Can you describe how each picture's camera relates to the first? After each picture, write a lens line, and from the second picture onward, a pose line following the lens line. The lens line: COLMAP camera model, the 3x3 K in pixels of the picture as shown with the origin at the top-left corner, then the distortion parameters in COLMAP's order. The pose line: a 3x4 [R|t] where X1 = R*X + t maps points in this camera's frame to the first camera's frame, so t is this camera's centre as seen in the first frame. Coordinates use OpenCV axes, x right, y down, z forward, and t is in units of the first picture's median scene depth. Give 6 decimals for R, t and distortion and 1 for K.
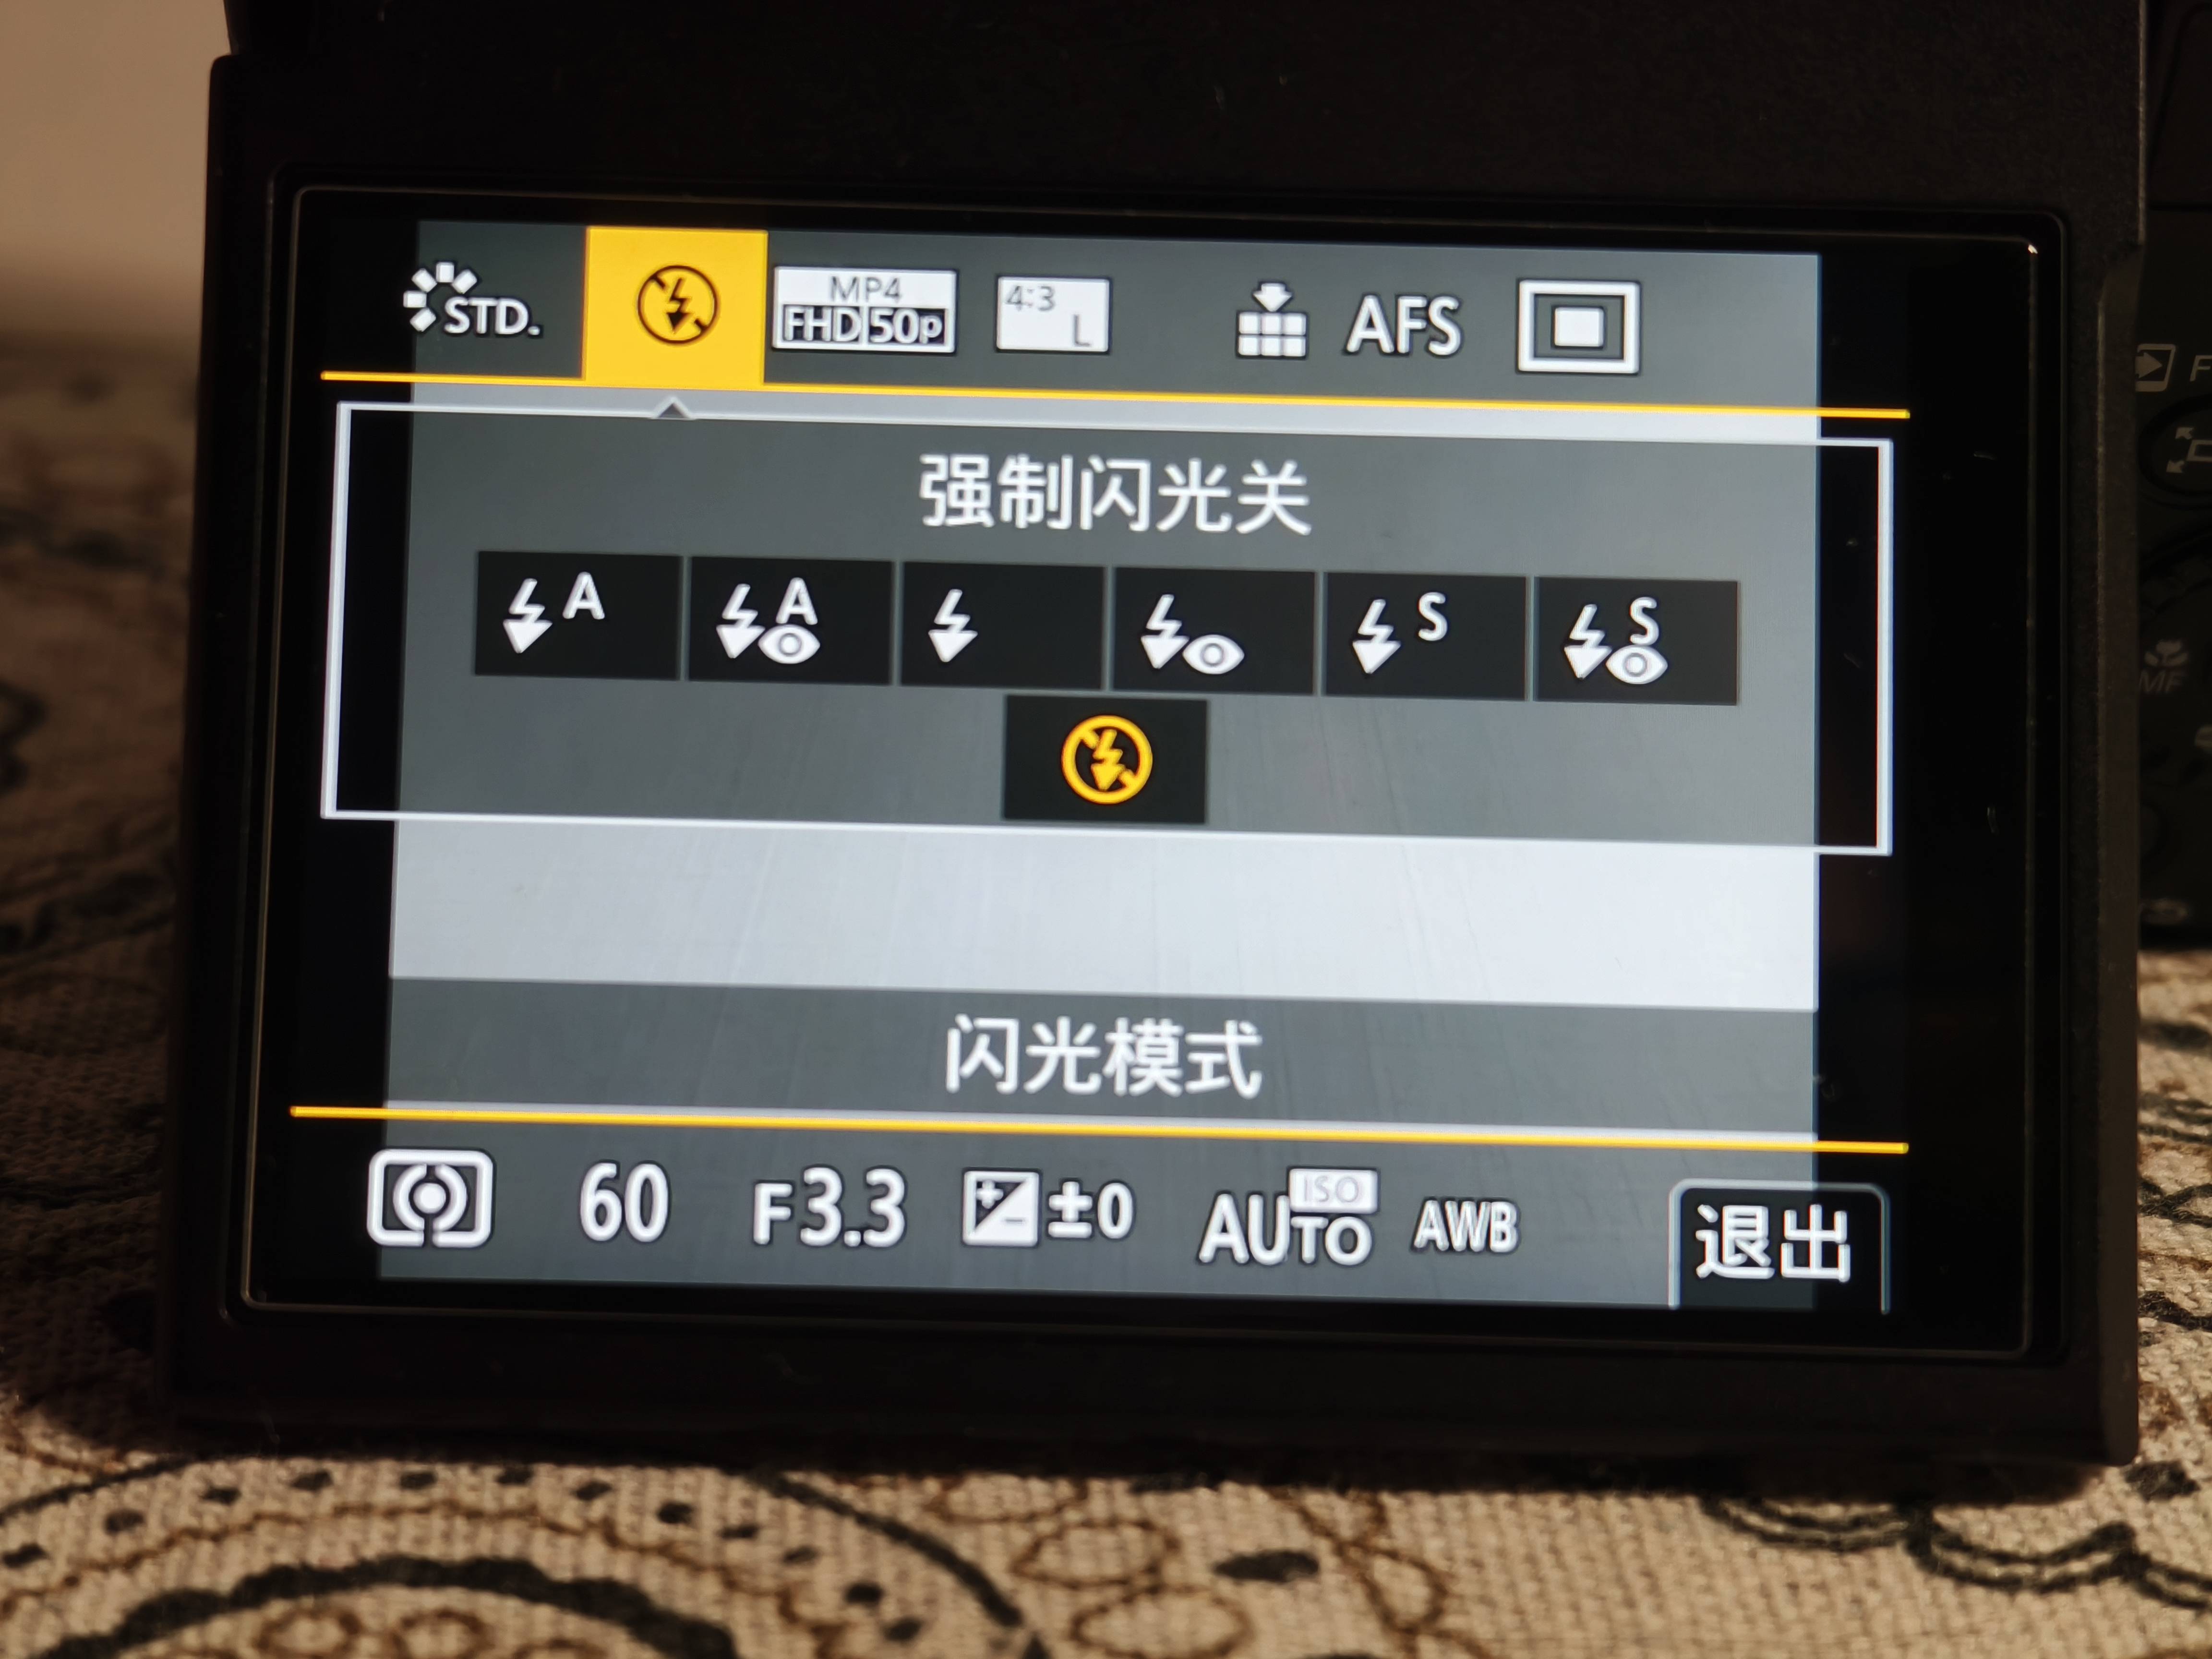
lens RADIAL K [[4614.8, 0, 1106.0], [0, 4614.8, 829.5], [0, 0, 1]] dist [-0.027685, 0.315248]
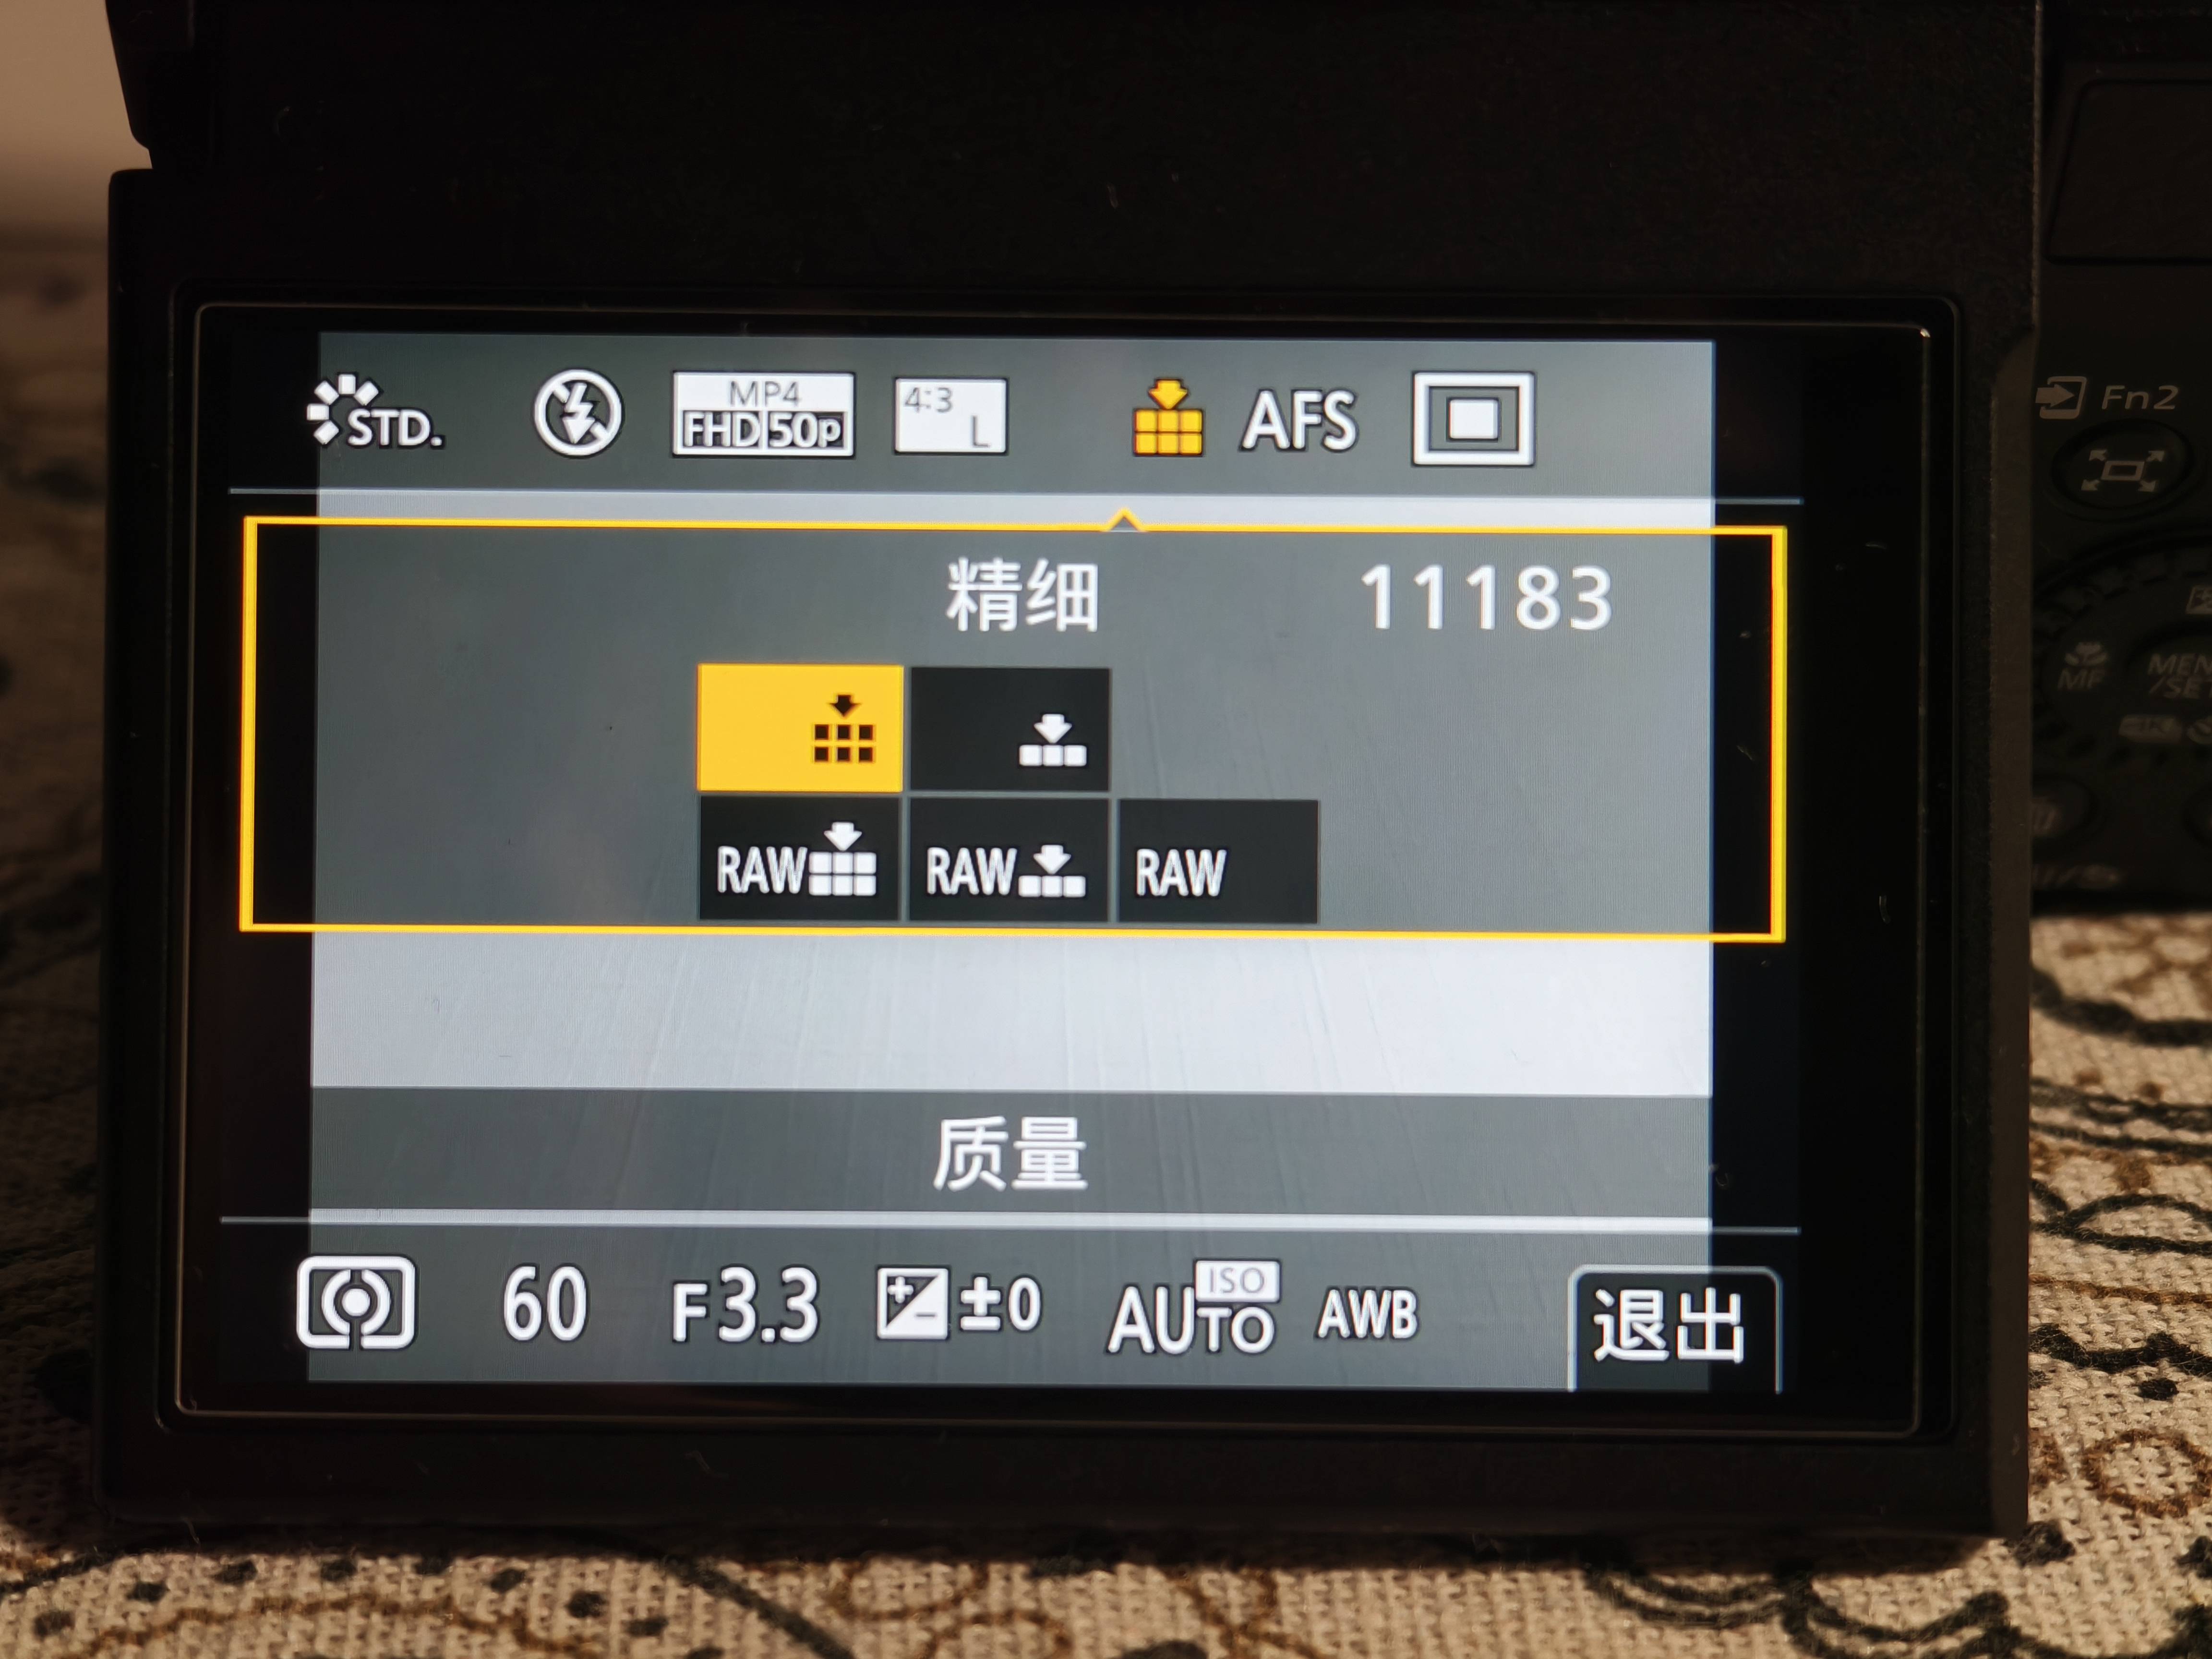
lens RADIAL K [[4596.2, 0, 1106.0], [0, 4596.2, 829.5], [0, 0, 1]] dist [-0.006031, 0.128776]
pose [[0.999805, -0.014344, -0.013542, 0.034929], [0.015436, 0.996320, 0.084307, -0.106443], [0.012283, -0.084500, 0.996348, -0.006884]]
